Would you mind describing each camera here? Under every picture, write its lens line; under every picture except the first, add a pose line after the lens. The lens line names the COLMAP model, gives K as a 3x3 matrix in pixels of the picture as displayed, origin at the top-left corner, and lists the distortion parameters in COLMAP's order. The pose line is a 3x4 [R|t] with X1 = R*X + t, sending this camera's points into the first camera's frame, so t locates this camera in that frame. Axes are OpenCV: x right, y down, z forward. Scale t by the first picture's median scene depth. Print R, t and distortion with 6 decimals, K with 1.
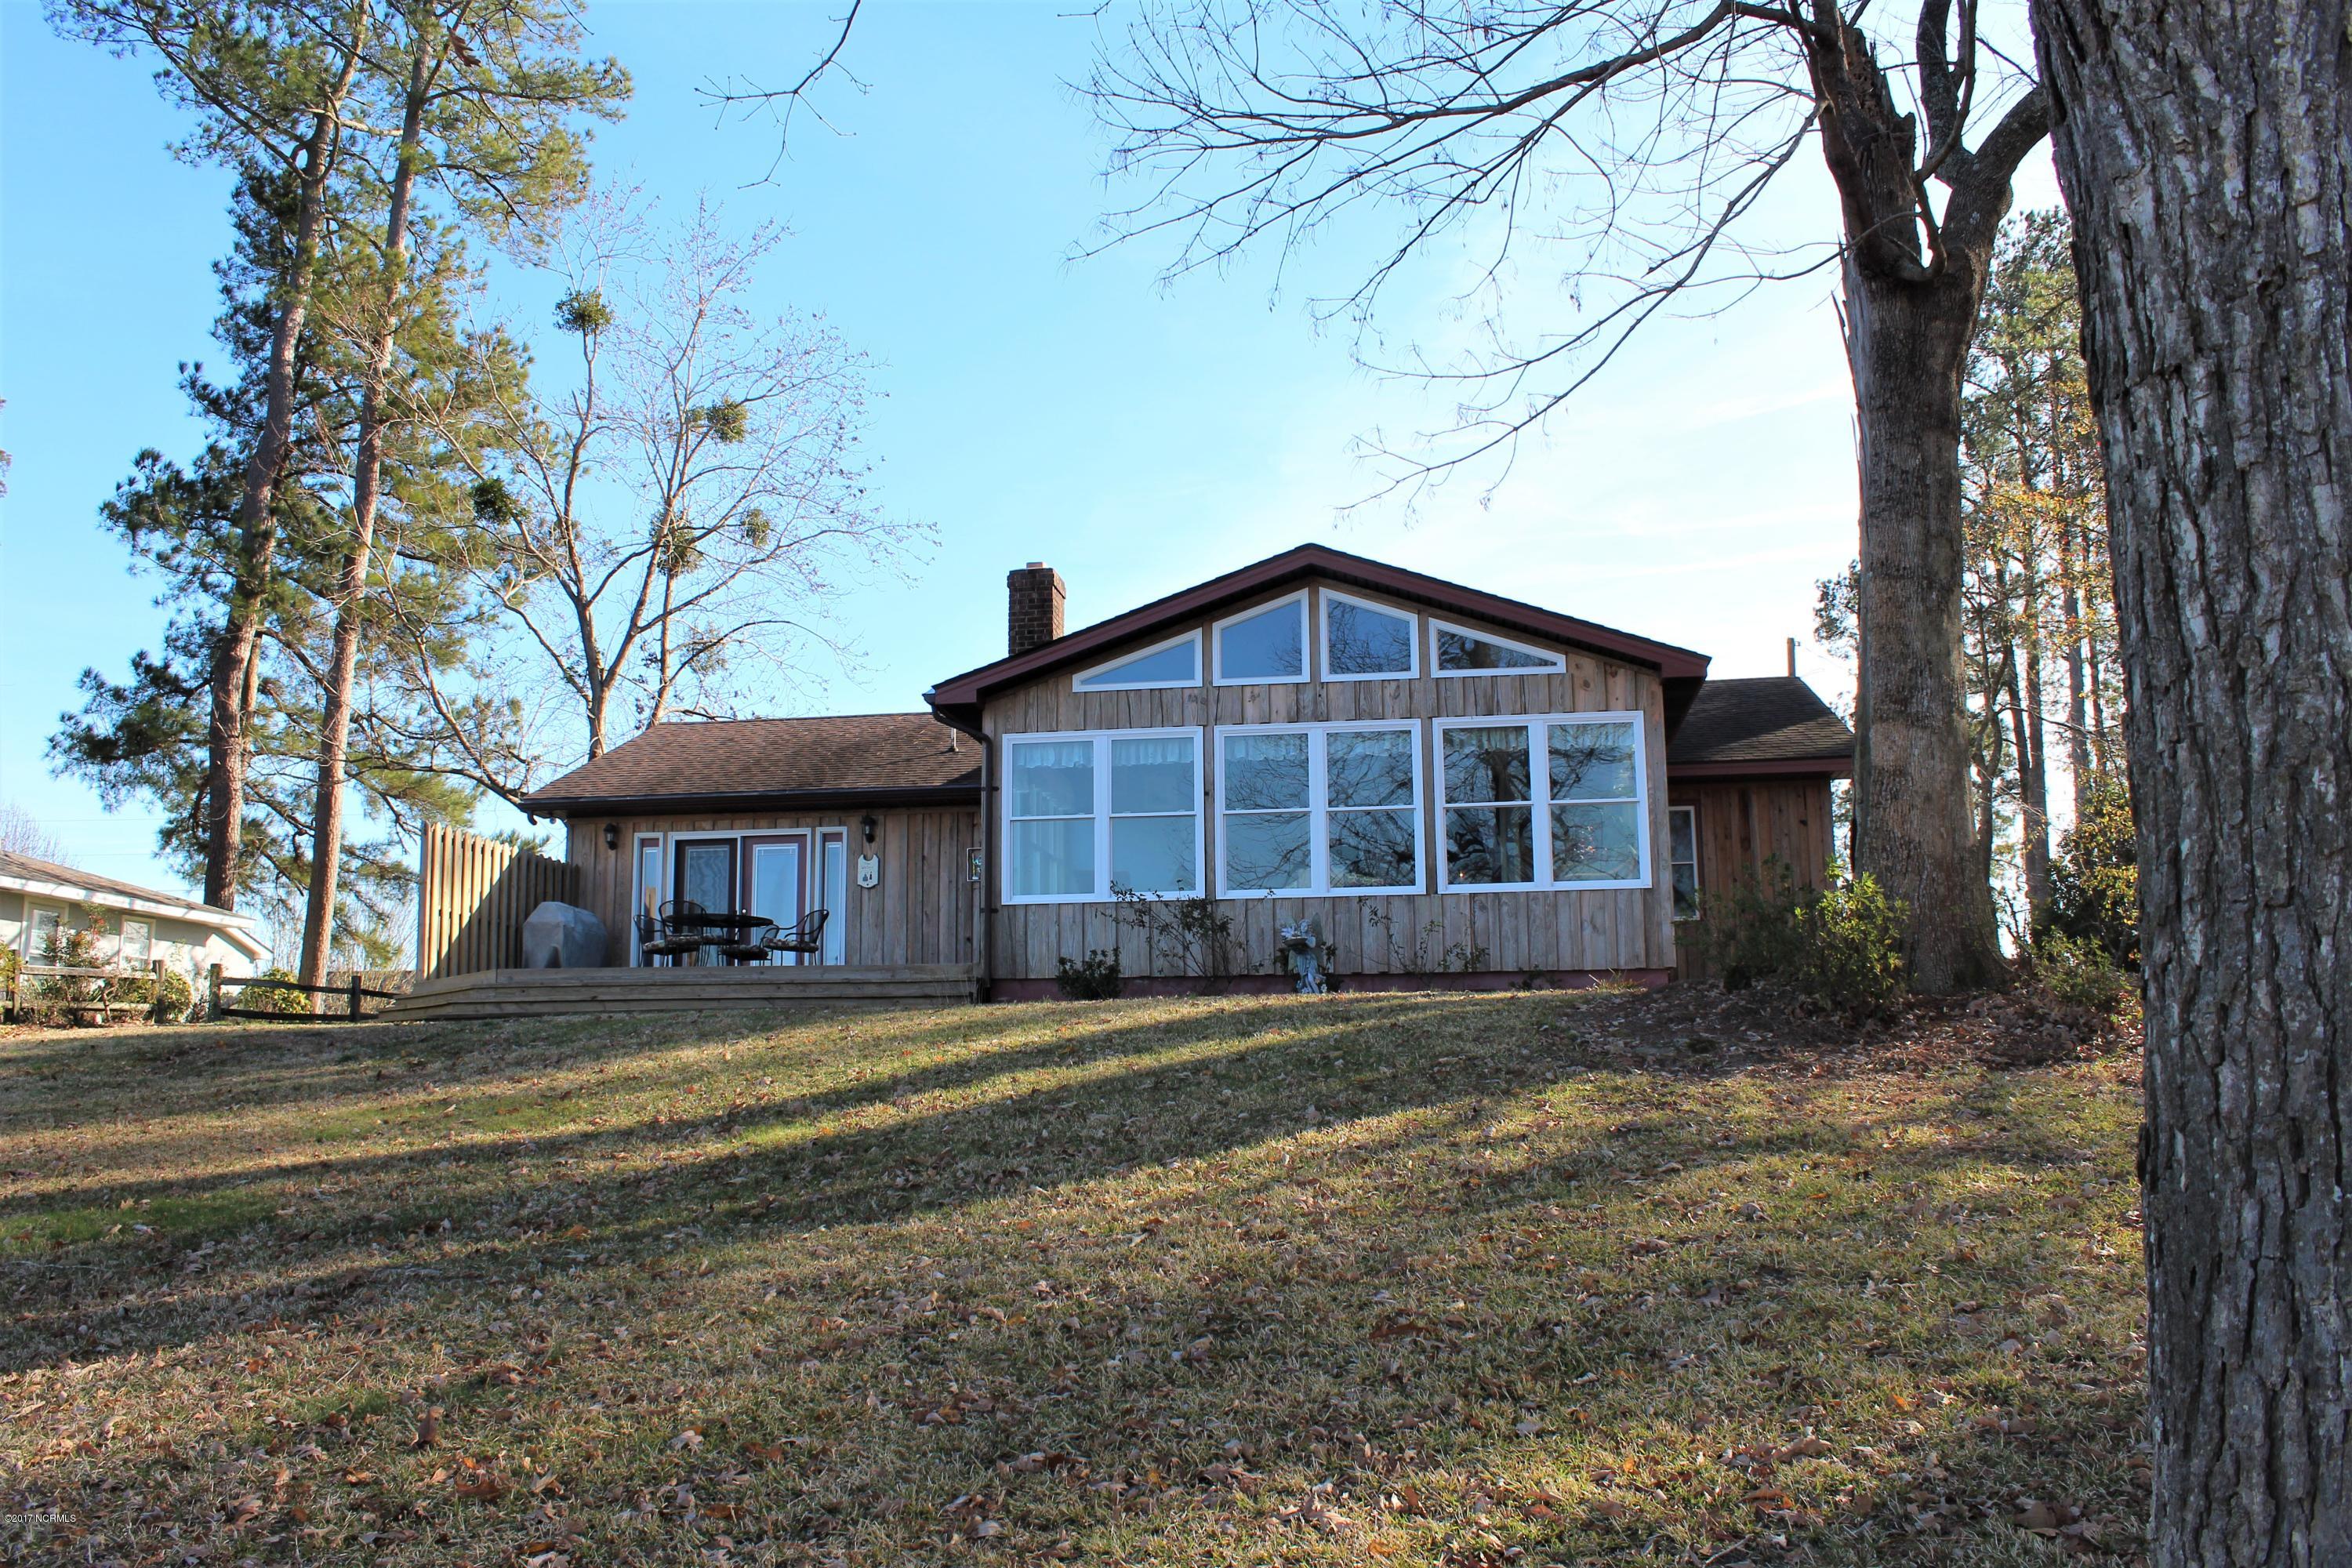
lens RADIAL K [[1938.0, 0, 1140.3], [0, 1938.0, 811.7], [0, 0, 1]] dist [-0.171814, 0.167695]
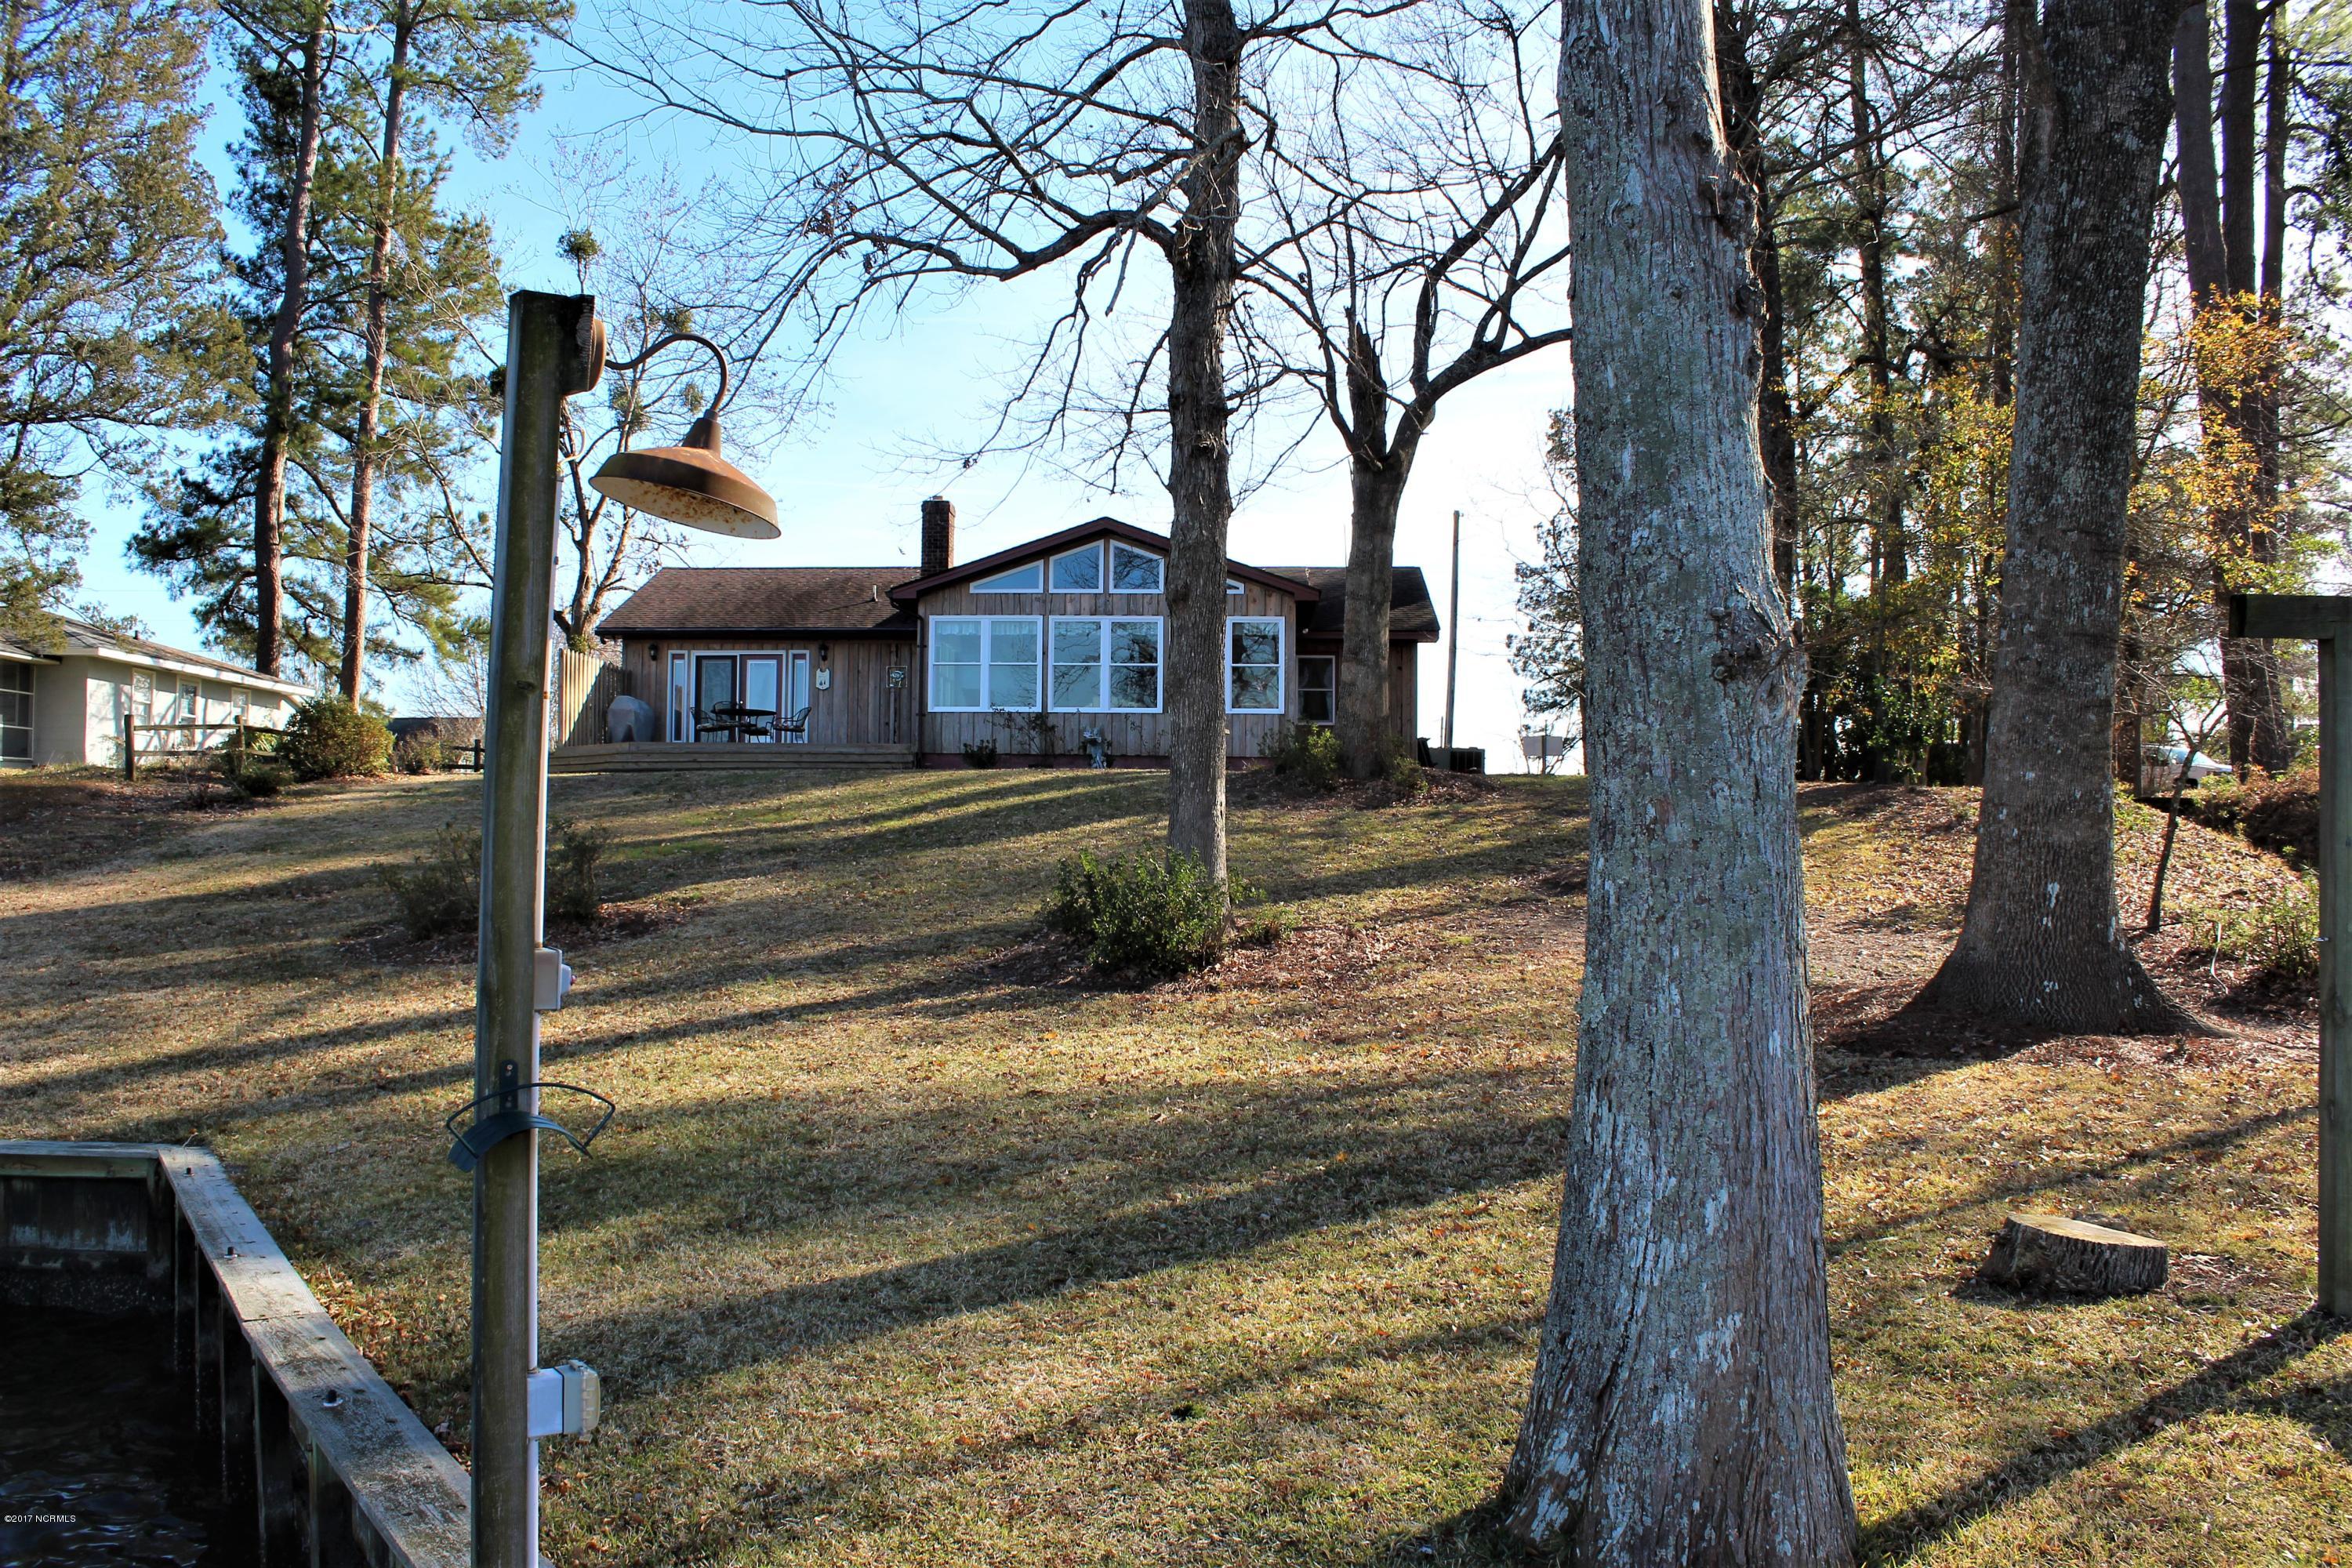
lens RADIAL K [[1938.0, 0, 1140.3], [0, 1938.0, 811.7], [0, 0, 1]] dist [-0.171814, 0.167695]
pose [[0.993842, 0.019963, 0.108989, -0.056674], [-0.033899, 0.991253, 0.127548, -0.078175], [-0.105490, -0.130457, 0.985826, -0.653793]]
